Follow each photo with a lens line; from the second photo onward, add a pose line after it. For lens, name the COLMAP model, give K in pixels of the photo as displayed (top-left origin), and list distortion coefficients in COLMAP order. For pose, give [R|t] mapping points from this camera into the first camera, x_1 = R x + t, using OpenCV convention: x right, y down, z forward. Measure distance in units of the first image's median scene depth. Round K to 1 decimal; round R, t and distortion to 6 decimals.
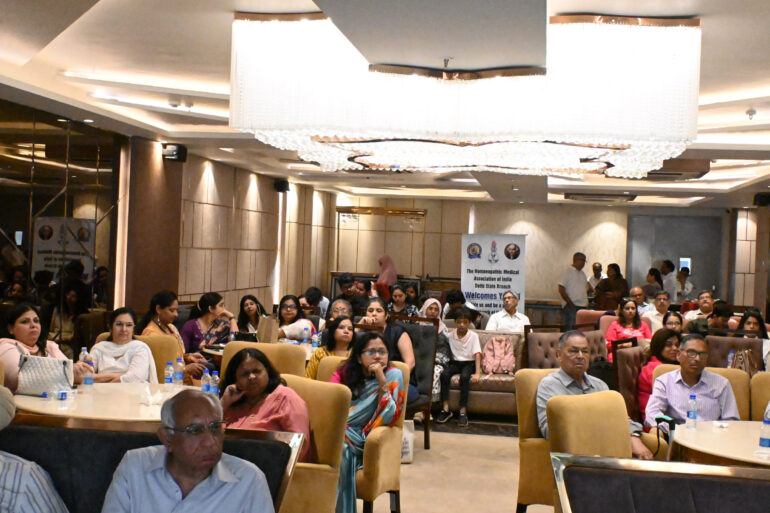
lens RADIAL K [[1039.4, 0, 380.2], [0, 1039.4, 260.0], [0, 0, 1]] dist [0.029072, 0.000000]
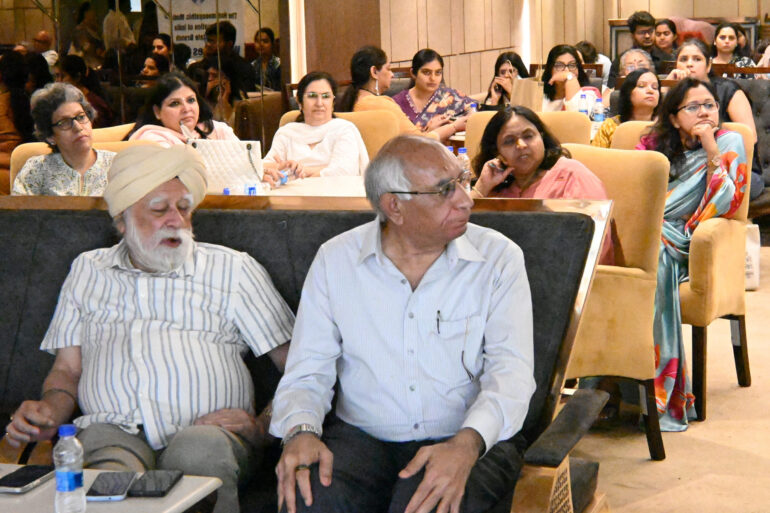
lens RADIAL K [[1656.1, 0, 414.7], [0, 1656.1, 247.9], [0, 0, 1]] dist [0.062519, 0.000000]
pose [[0.985851, -0.042433, -0.162164, -0.010992], [0.063696, 0.989693, 0.128262, 0.020293], [0.155050, -0.136777, 0.978392, -0.048239]]
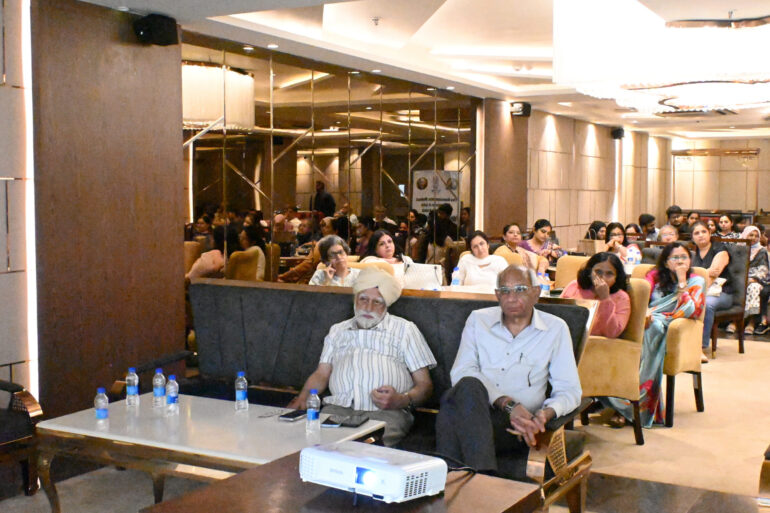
lens RADIAL K [[949.9, 0, 390.8], [0, 949.9, 288.5], [0, 0, 1]] dist [-0.004417, 0.000000]
pose [[0.940018, -0.007909, -0.341032, 0.040717], [0.035438, 0.996586, 0.074569, 0.018896], [0.339278, -0.082182, 0.937089, -0.116255]]
